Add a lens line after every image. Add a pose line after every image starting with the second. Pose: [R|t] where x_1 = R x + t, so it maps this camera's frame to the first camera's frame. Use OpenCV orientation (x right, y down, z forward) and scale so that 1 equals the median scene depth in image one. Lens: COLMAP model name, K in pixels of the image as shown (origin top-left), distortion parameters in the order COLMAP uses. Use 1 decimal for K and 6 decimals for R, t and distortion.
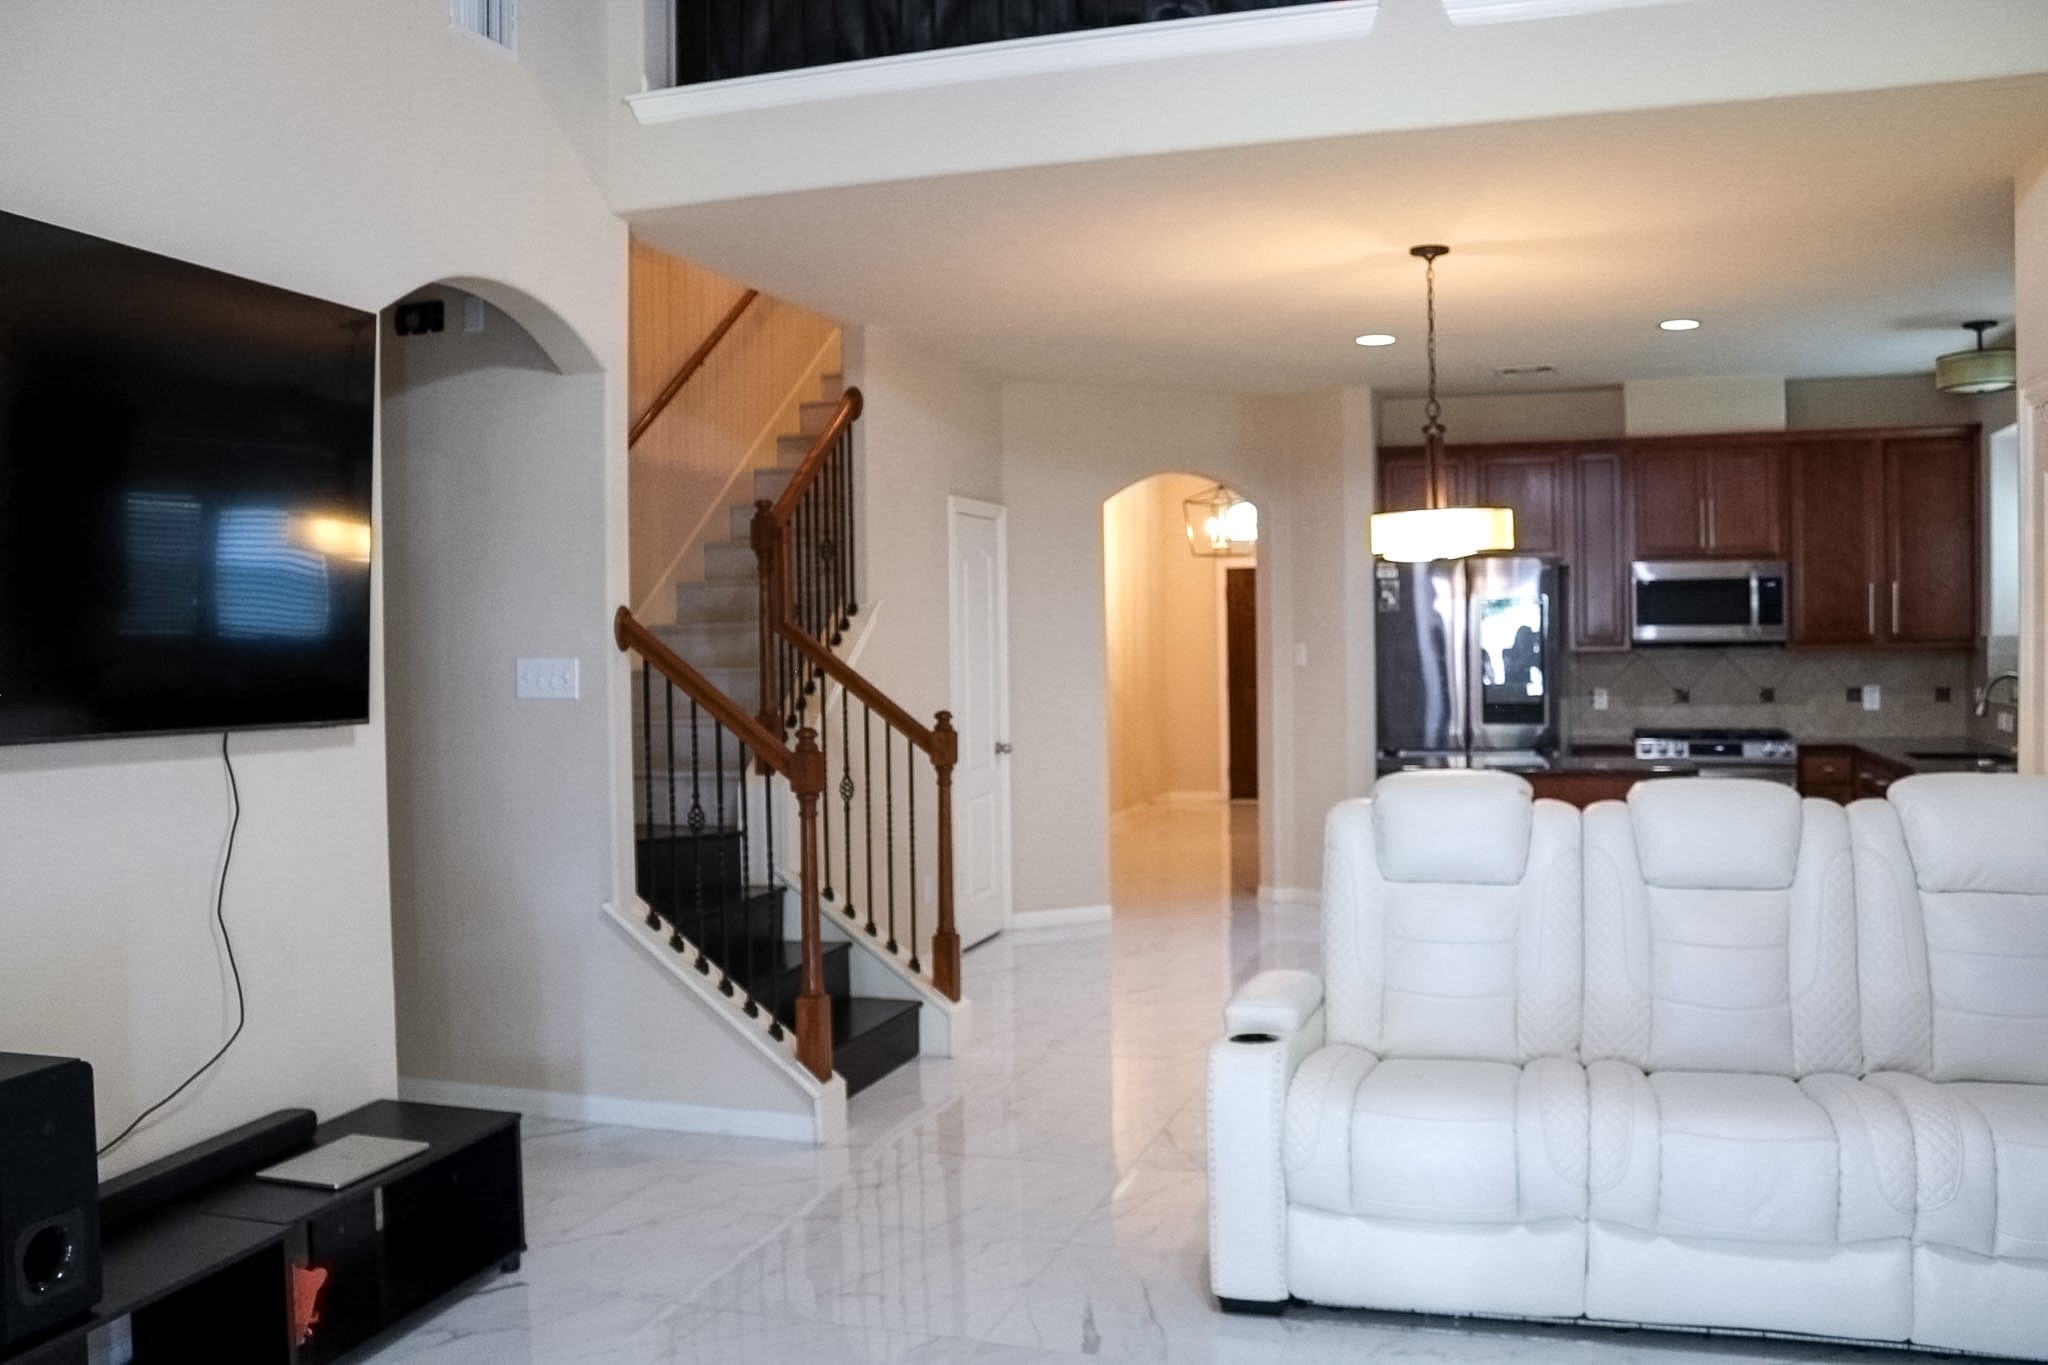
lens RADIAL K [[1740.2, 0, 1016.8], [0, 1740.2, 692.4], [0, 0, 1]] dist [-0.160719, 0.135635]
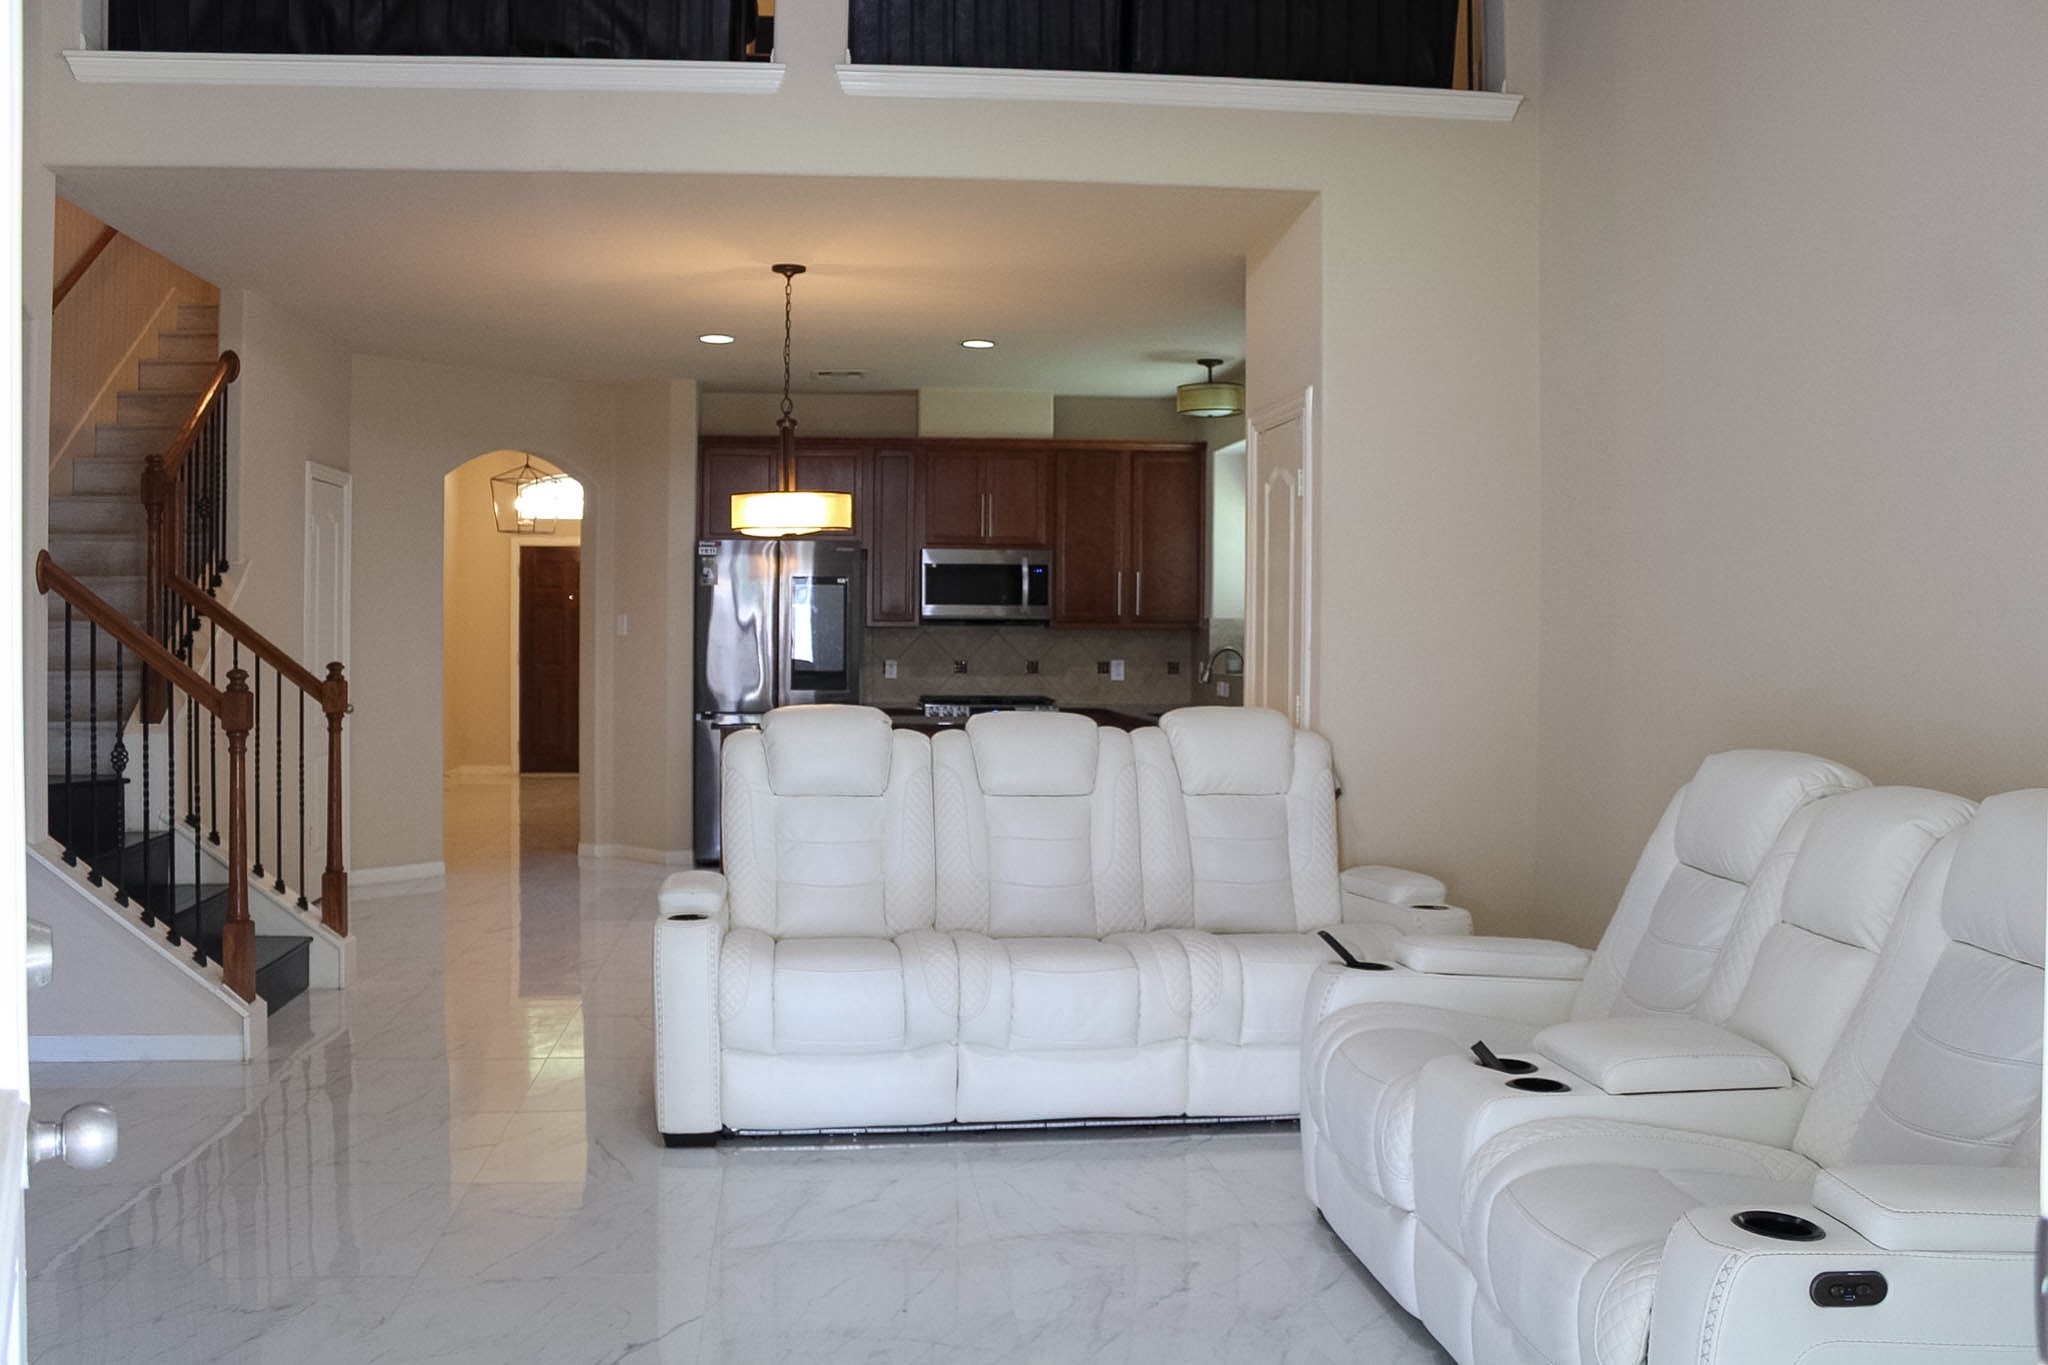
lens RADIAL K [[1687.1, 0, 1024.1], [0, 1687.1, 672.7], [0, 0, 1]] dist [-0.151786, 0.122193]
pose [[0.911685, 0.008313, 0.410806, -0.071254], [-0.008480, 0.999963, -0.001415, 0.014841], [-0.410802, -0.002193, 0.911722, -0.091968]]
